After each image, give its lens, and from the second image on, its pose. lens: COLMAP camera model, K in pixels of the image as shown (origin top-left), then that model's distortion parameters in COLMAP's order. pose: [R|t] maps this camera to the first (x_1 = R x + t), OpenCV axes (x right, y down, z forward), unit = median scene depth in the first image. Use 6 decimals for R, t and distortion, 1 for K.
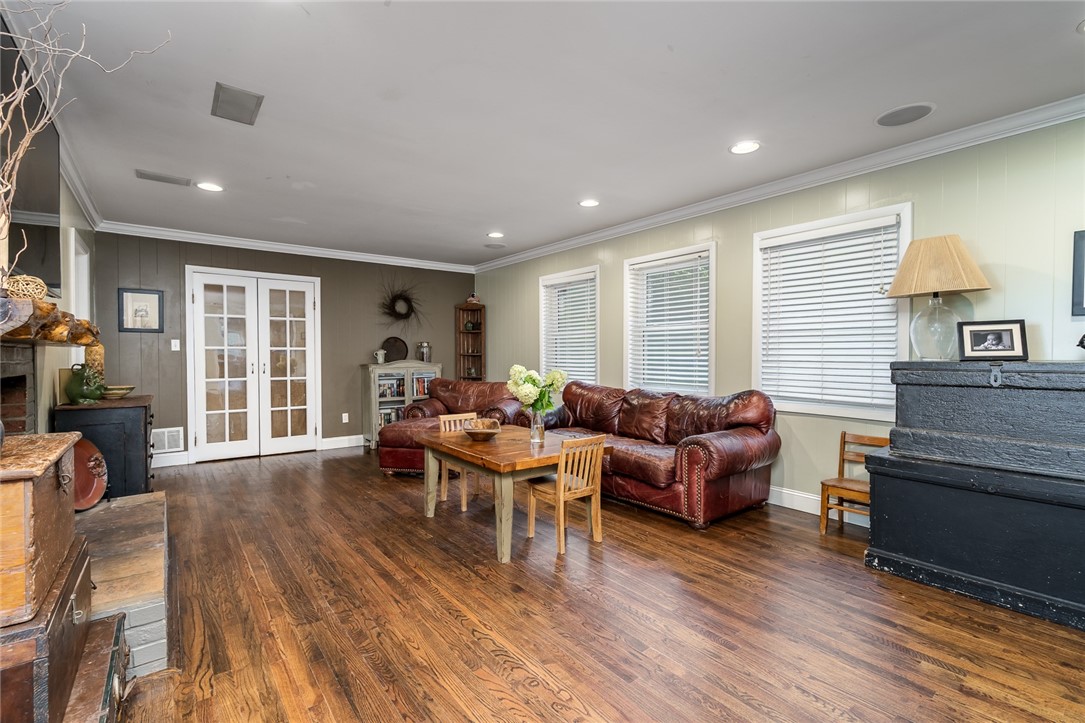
lens RADIAL K [[494.2, 0, 540.5], [0, 494.2, 365.6], [0, 0, 1]] dist [0.000178, -0.000038]
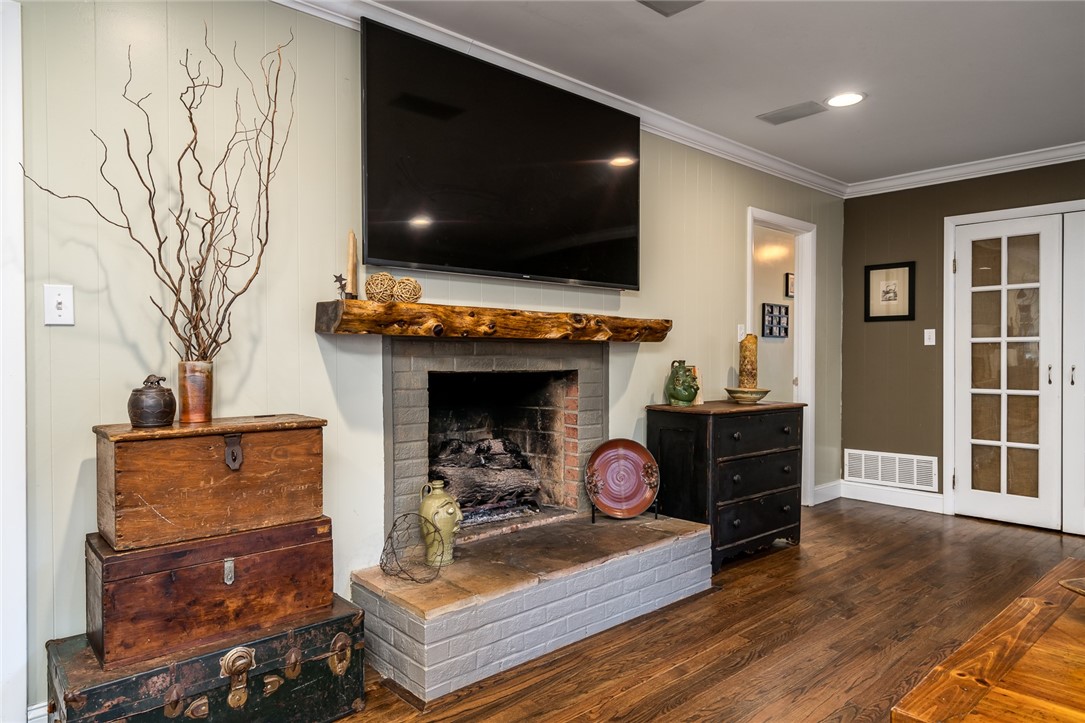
lens RADIAL K [[674.6, 0, 542.5], [0, 674.6, 361.5], [0, 0, 1]] dist [0.019142, 0.000638]
pose [[0.086342, 0.010668, -0.996208, 0.167374], [-0.021517, 0.999729, 0.008841, -0.004251], [0.996033, 0.020672, 0.086548, 0.396699]]
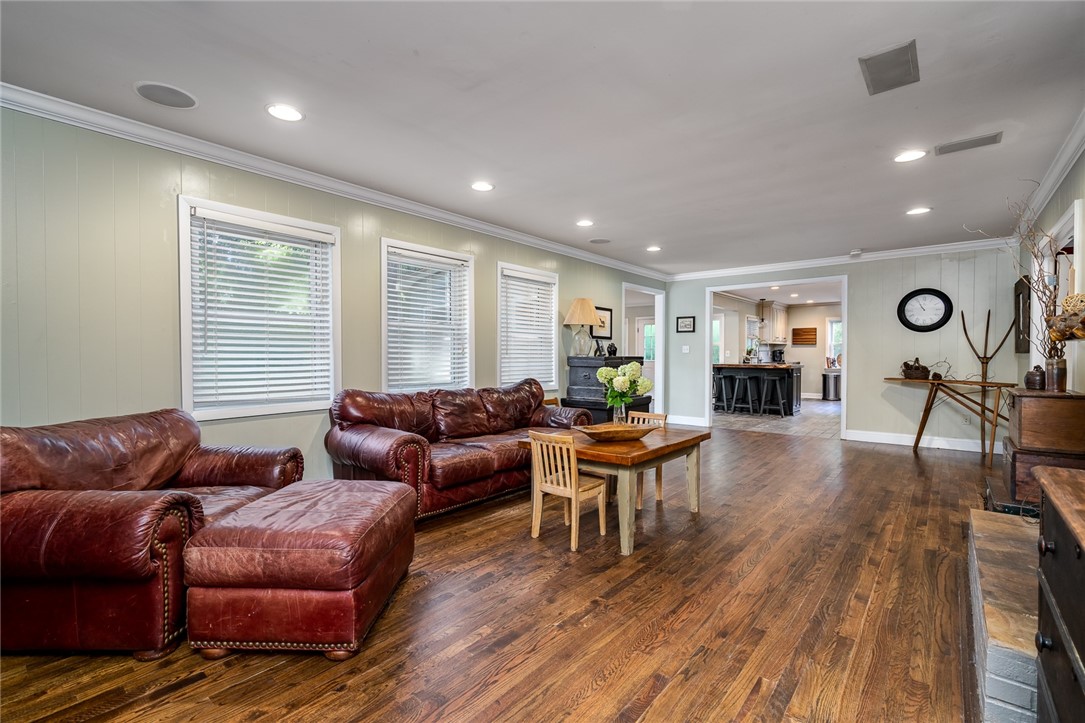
lens RADIAL K [[494.2, 0, 540.5], [0, 494.2, 365.6], [0, 0, 1]] dist [0.000178, -0.000038]
pose [[-0.231014, -0.018809, 0.972769, -0.690215], [0.021133, 0.999480, 0.024345, -0.015368], [-0.972721, 0.026181, -0.230497, 0.939342]]
